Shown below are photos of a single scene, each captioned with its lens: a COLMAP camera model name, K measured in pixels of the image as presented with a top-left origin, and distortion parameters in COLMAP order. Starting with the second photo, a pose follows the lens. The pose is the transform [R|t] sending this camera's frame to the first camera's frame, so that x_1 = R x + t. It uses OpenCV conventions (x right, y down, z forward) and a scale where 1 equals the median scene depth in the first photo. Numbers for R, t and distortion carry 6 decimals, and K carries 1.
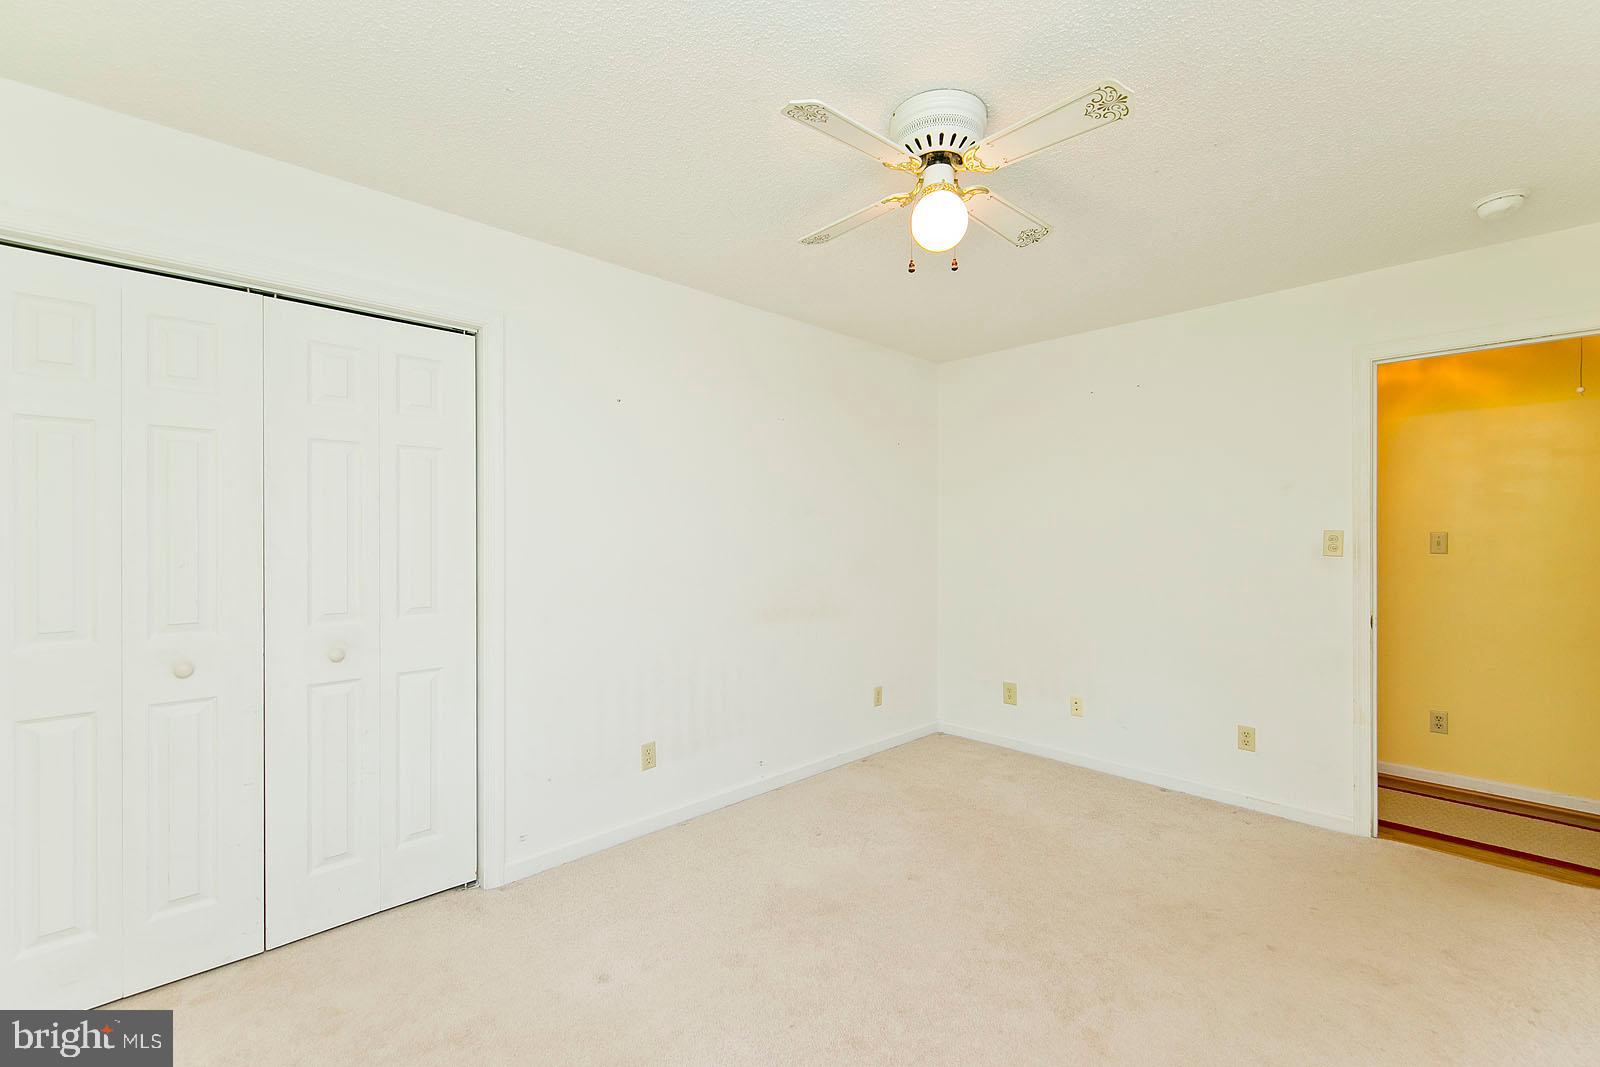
lens RADIAL K [[674.2, 0, 843.3], [0, 674.2, 536.9], [0, 0, 1]] dist [-0.000988, -0.000618]
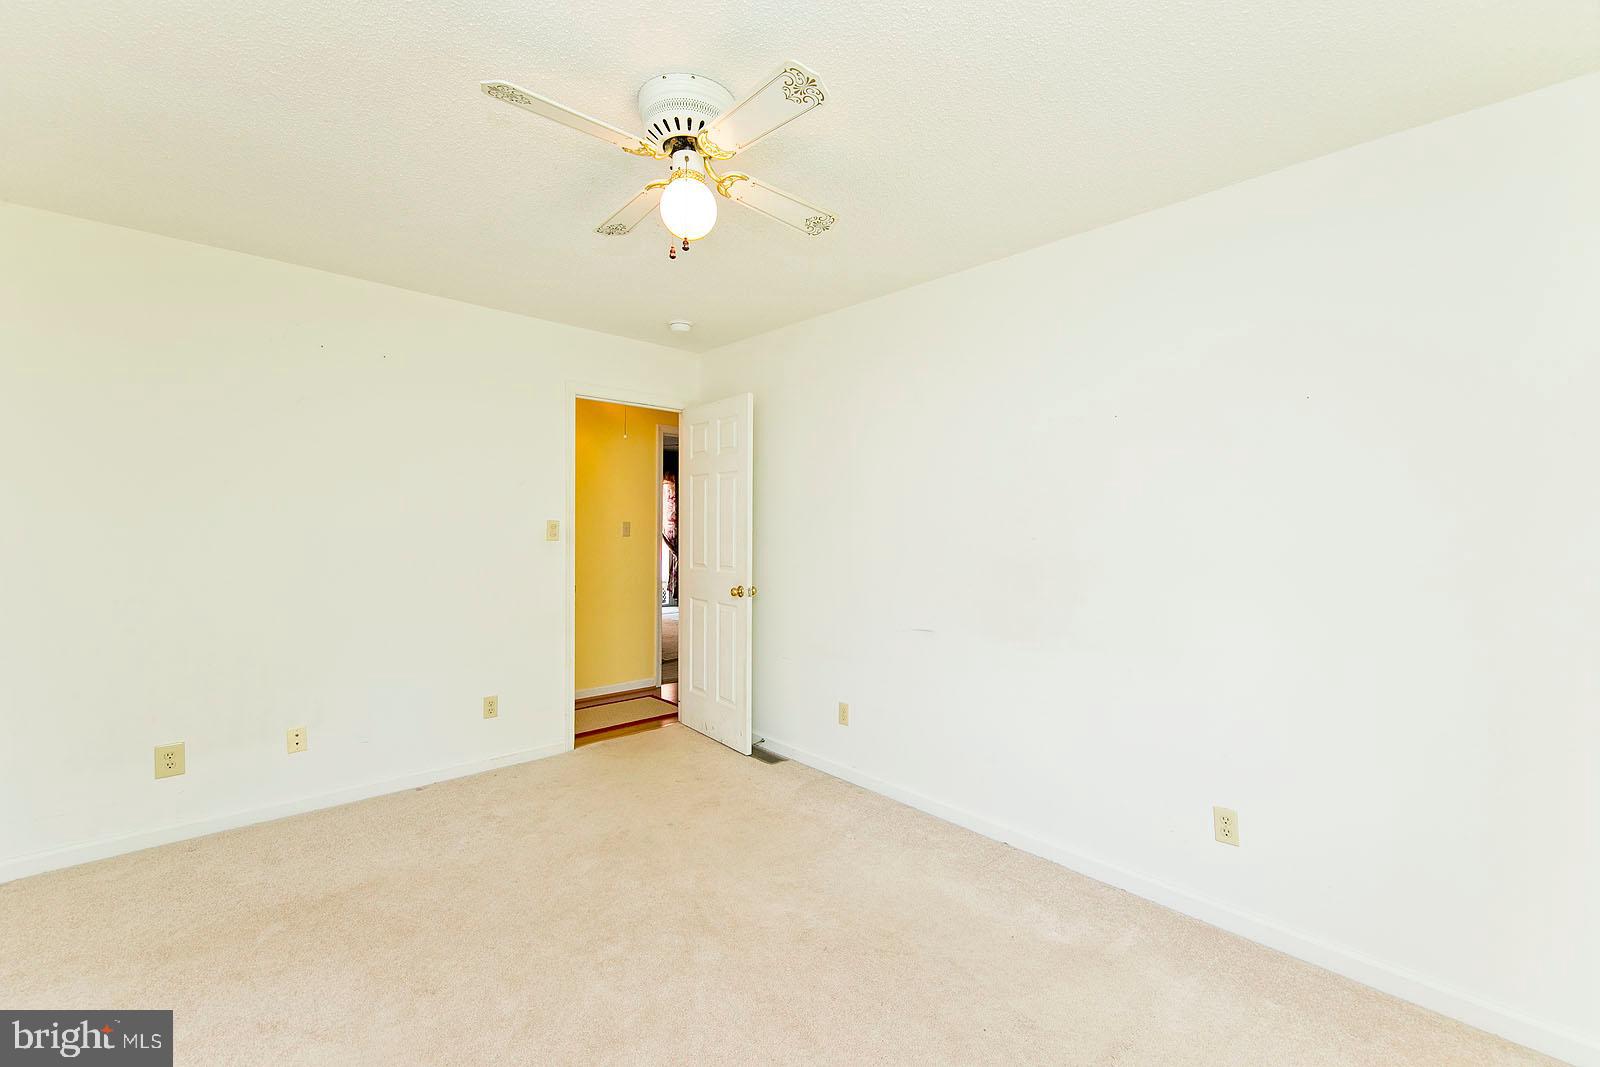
lens RADIAL K [[650.4, 0, 820.2], [0, 650.4, 532.4], [0, 0, 1]] dist [-0.000125, -0.000259]
pose [[0.037340, -0.009701, 0.999256, -0.488325], [-0.007560, 0.999922, 0.009990, -0.002987], [-0.999274, -0.007927, 0.037264, 0.460866]]
